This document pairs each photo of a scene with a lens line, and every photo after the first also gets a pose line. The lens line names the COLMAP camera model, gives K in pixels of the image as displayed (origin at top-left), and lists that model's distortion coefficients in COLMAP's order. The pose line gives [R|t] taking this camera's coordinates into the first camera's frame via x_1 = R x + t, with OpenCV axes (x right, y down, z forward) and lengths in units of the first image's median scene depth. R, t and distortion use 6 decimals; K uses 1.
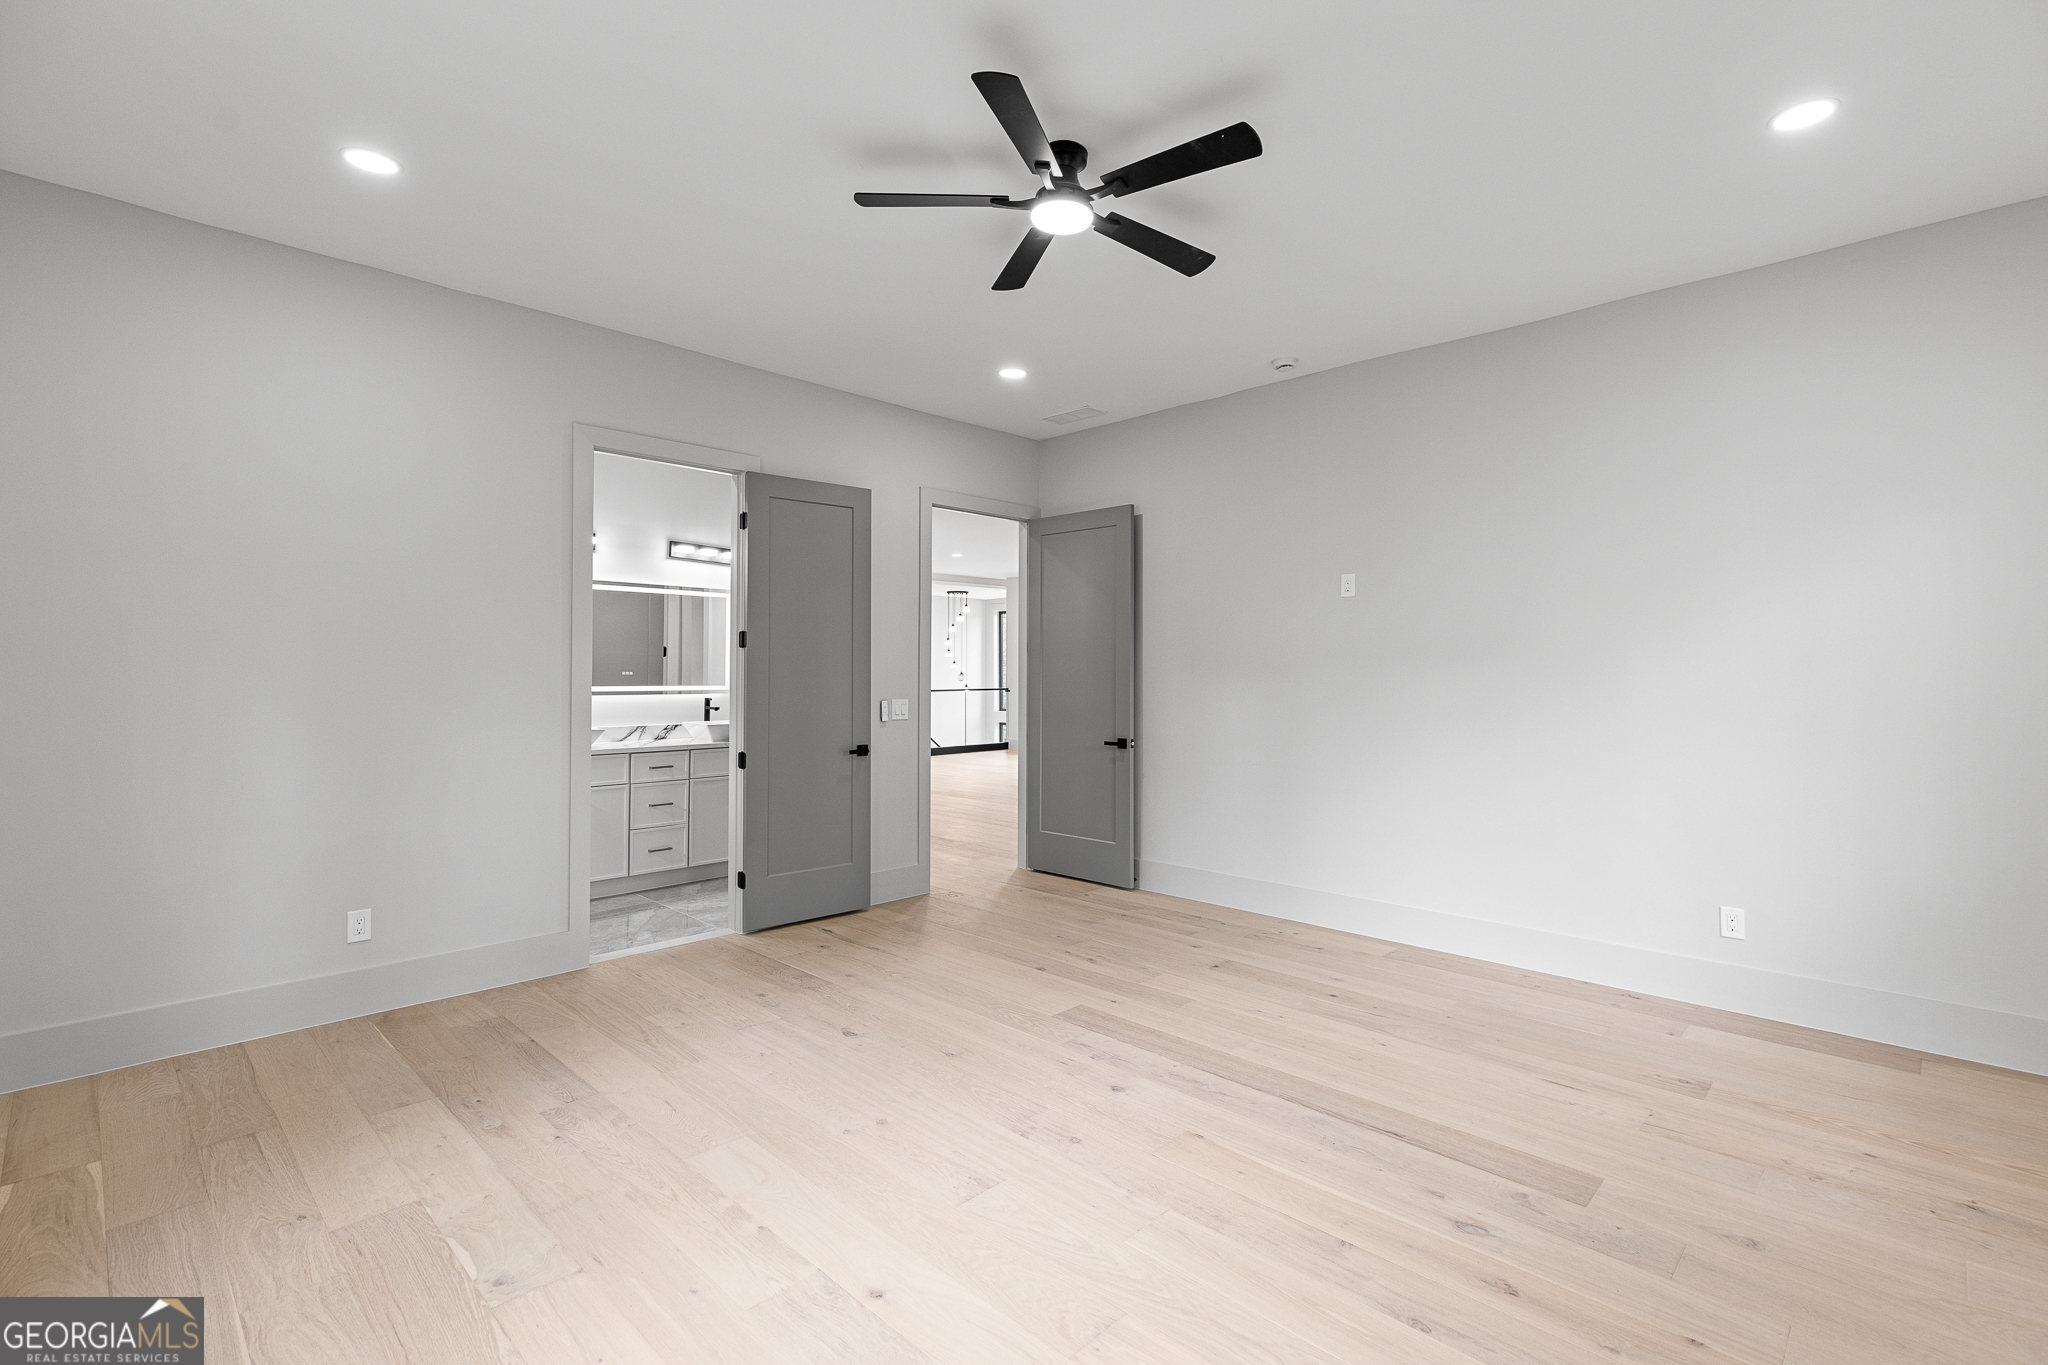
lens RADIAL K [[929.5, 0, 1027.1], [0, 929.5, 662.9], [0, 0, 1]] dist [0.006181, -0.000537]
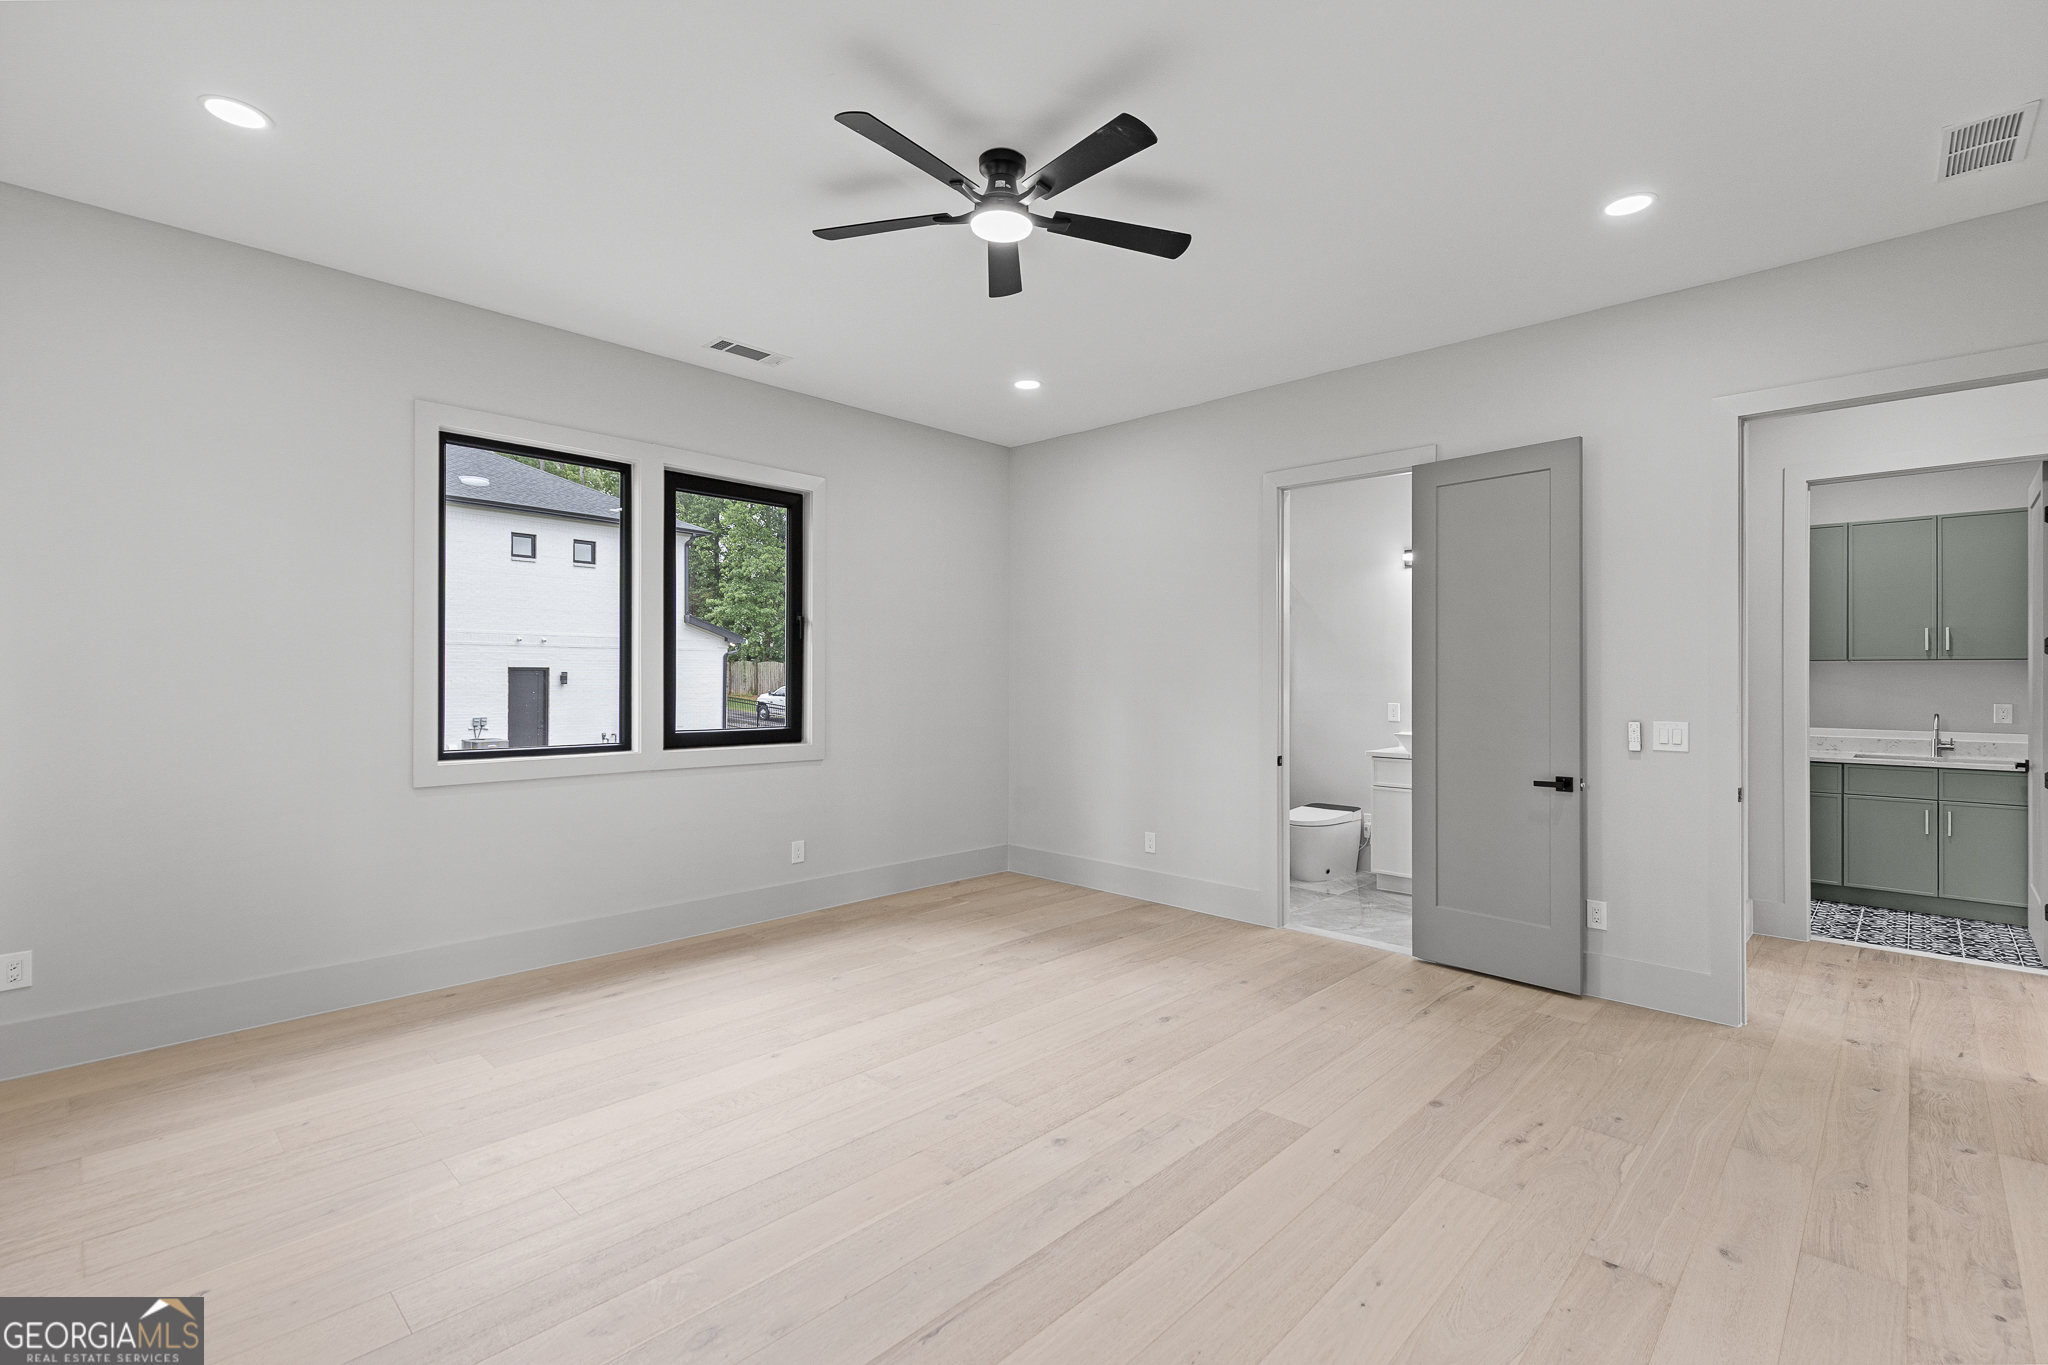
lens RADIAL K [[929.5, 0, 1056.1], [0, 929.5, 679.8], [0, 0, 1]] dist [0.006181, -0.000537]
pose [[0.023776, 0.002623, -0.999714, 0.909466], [0.001172, 0.999996, 0.002651, 0.008894], [0.999717, -0.001234, 0.023773, 0.892363]]
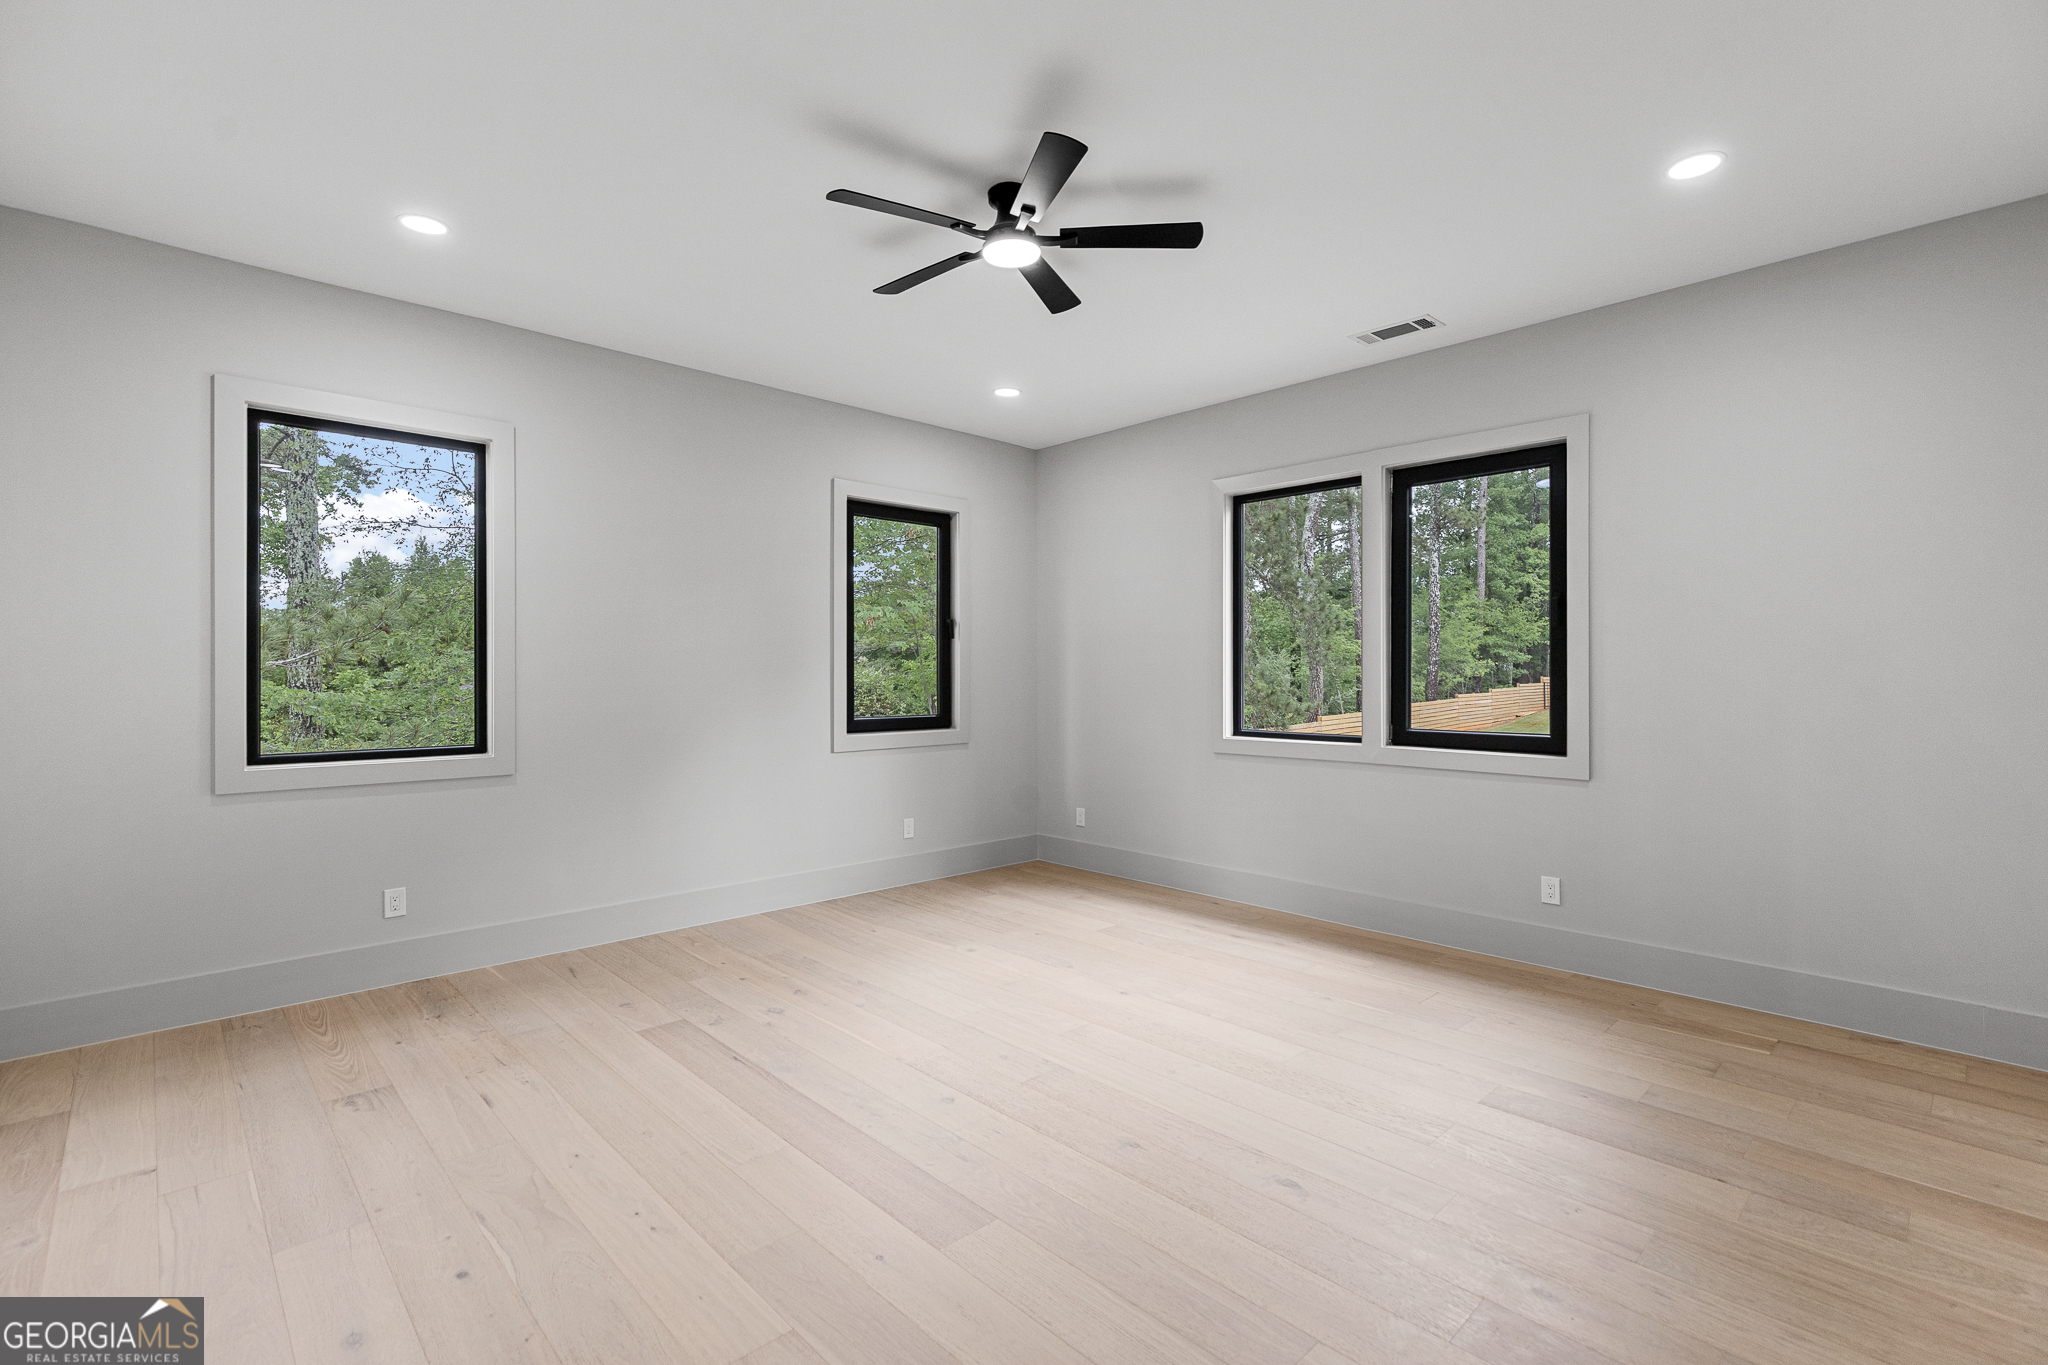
lens RADIAL K [[929.5, 0, 1023.8], [0, 929.5, 678.9], [0, 0, 1]] dist [0.006181, -0.000537]
pose [[-0.998973, 0.001059, 0.045287, -0.024591], [0.001068, 0.999999, 0.000173, 0.014771], [-0.045287, 0.000221, -0.998974, 1.803587]]
